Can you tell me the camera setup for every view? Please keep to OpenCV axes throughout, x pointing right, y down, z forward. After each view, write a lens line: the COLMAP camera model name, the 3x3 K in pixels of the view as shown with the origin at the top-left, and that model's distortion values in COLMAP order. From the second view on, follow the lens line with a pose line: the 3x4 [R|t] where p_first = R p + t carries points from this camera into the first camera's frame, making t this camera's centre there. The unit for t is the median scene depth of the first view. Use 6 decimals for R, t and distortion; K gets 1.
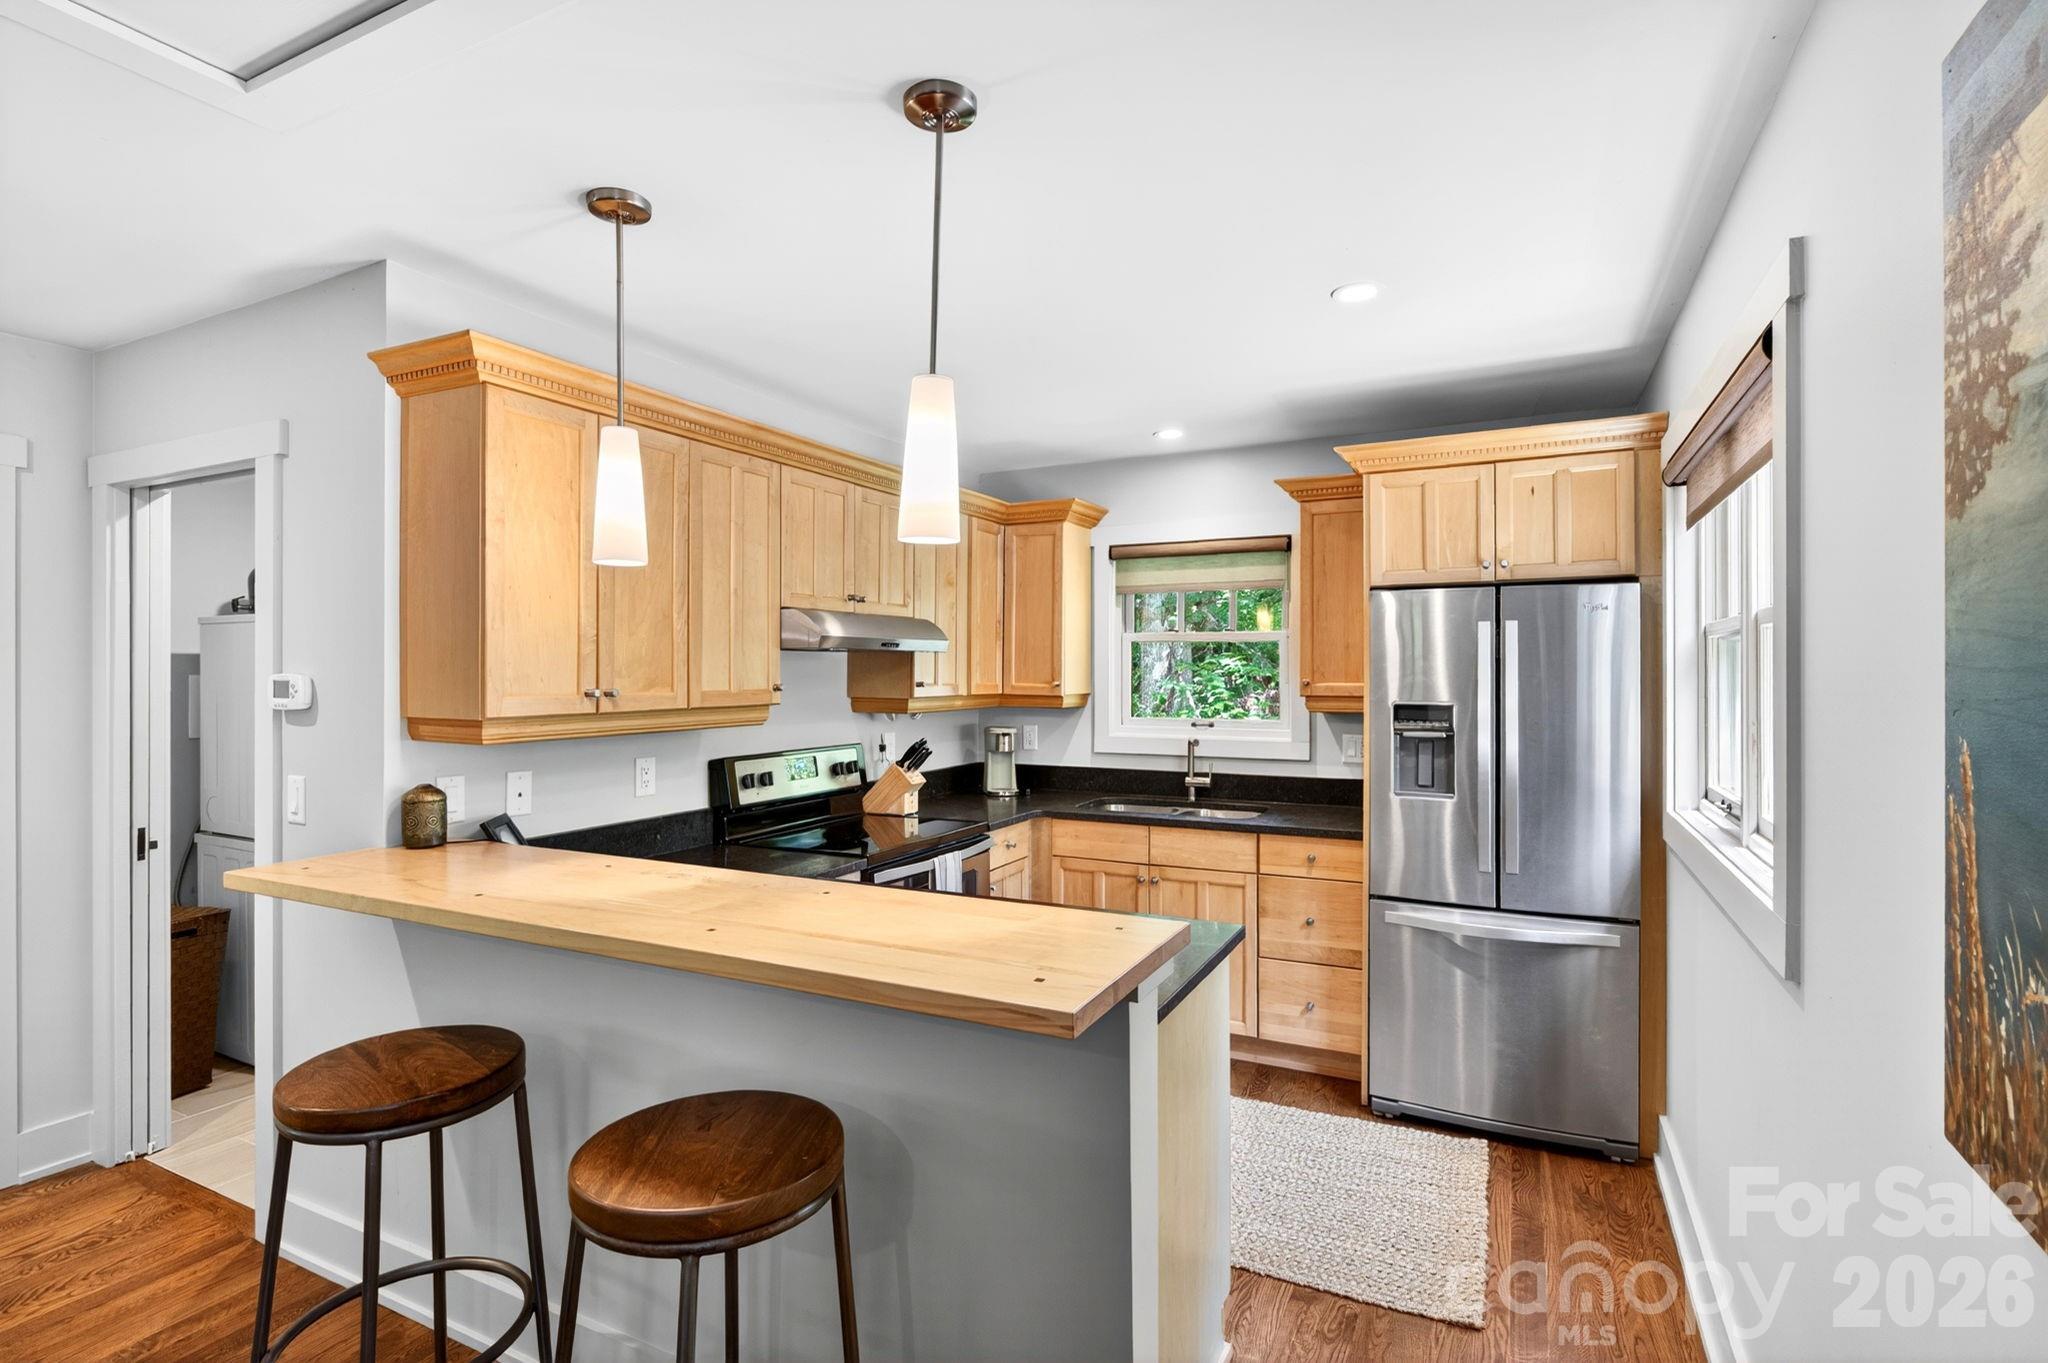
lens RADIAL K [[997.5, 0, 1020.5], [0, 997.5, 681.2], [0, 0, 1]] dist [0.003837, -0.002320]
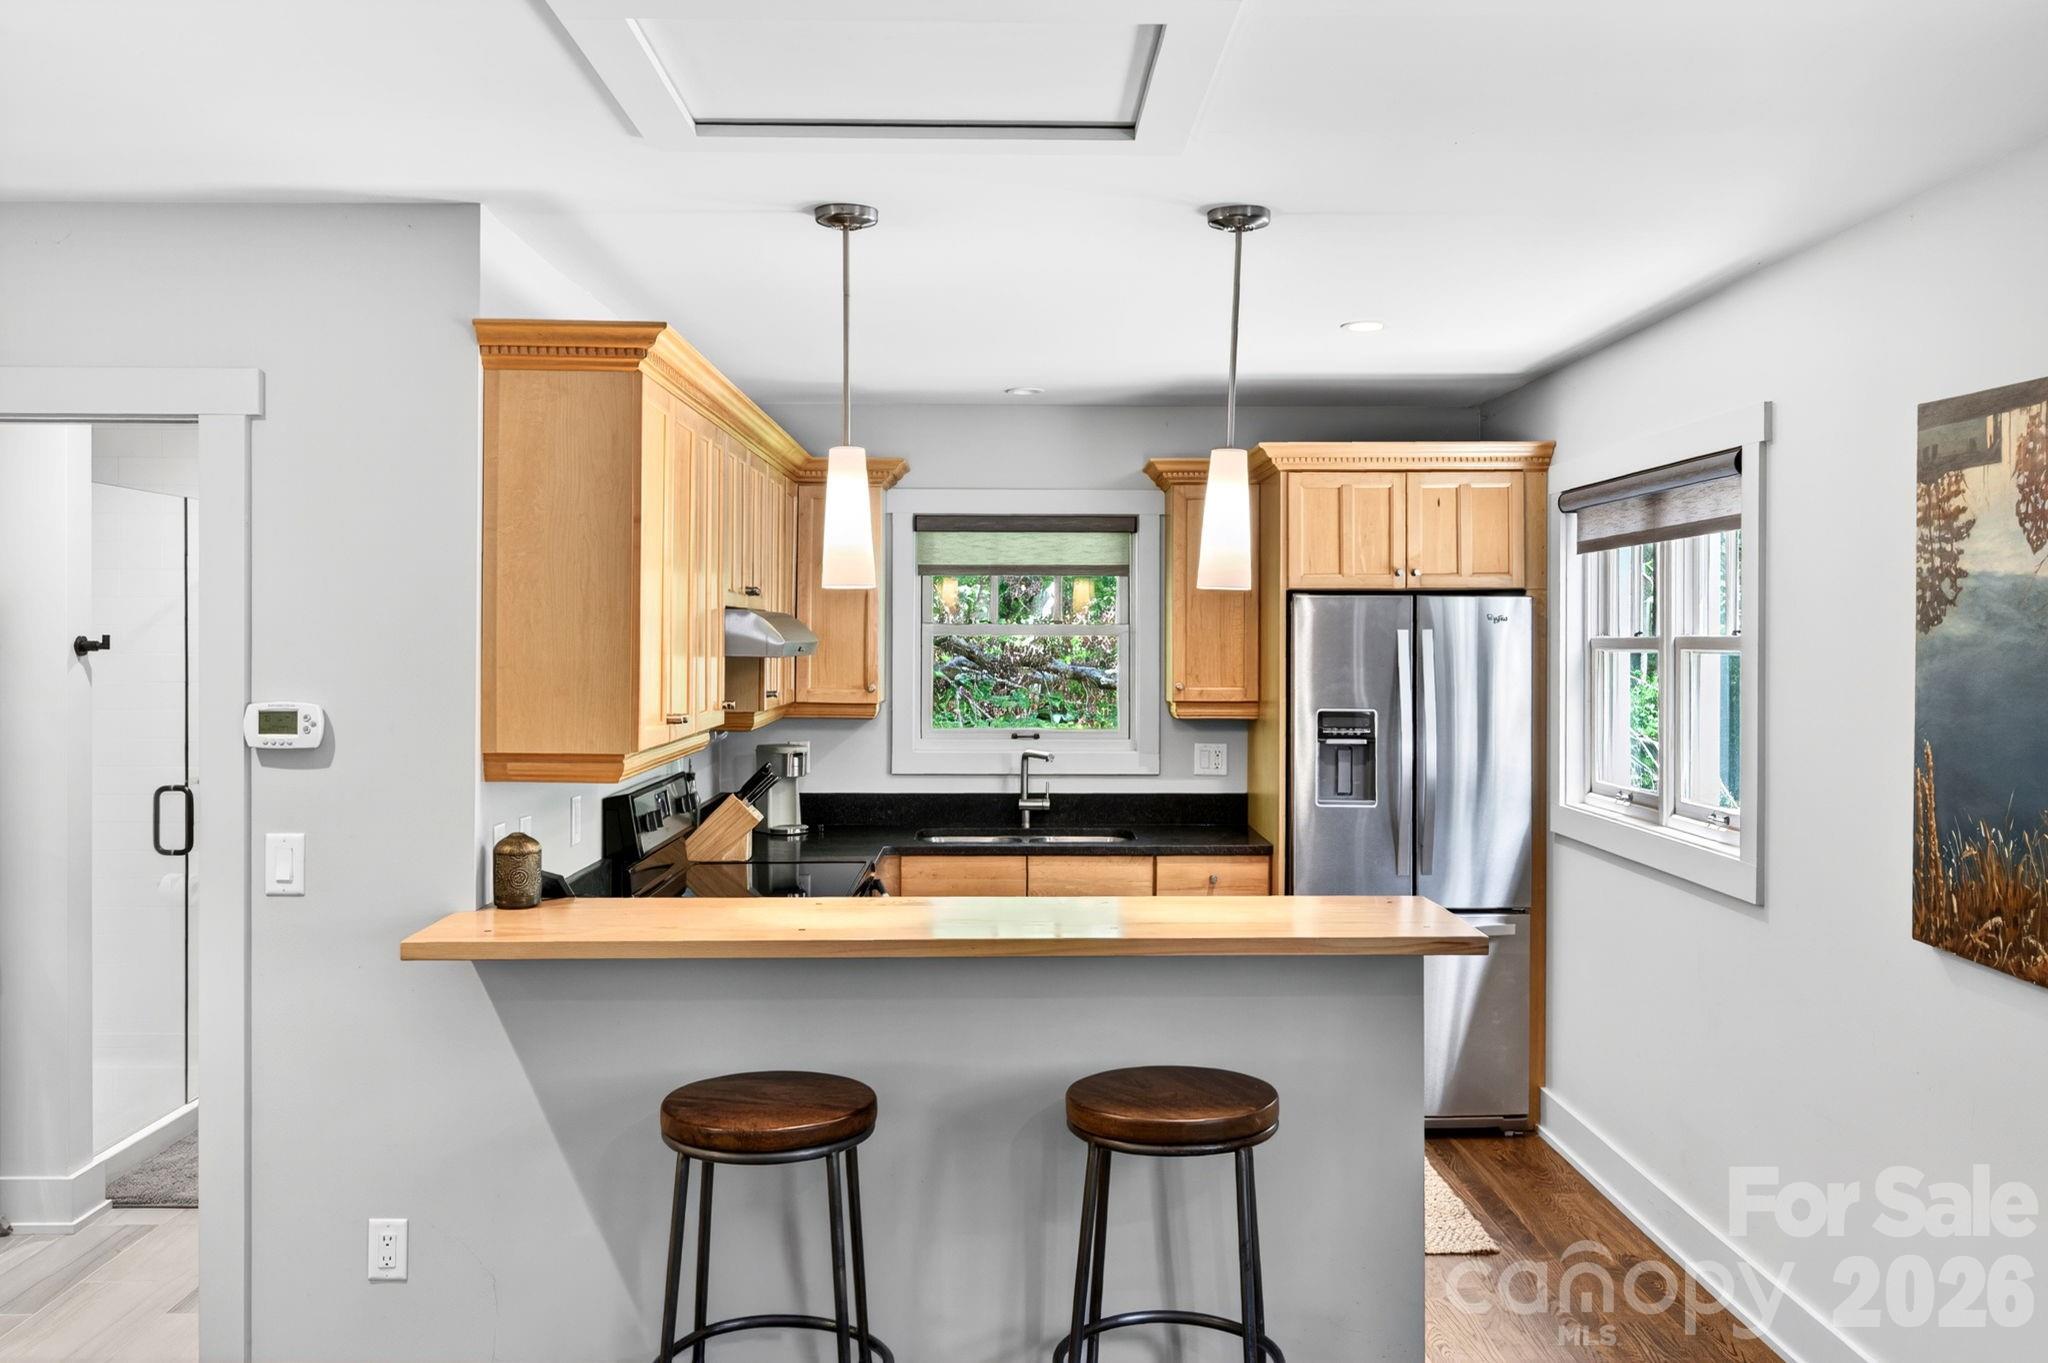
lens RADIAL K [[1722.1, 0, 1025.5], [0, 1722.1, 669.6], [0, 0, 1]] dist [0.006555, 0.002063]
pose [[0.886730, -0.006651, 0.462240, -0.701774], [0.001981, 0.999942, 0.010586, -0.038743], [-0.462284, -0.008471, 0.886692, -0.387059]]
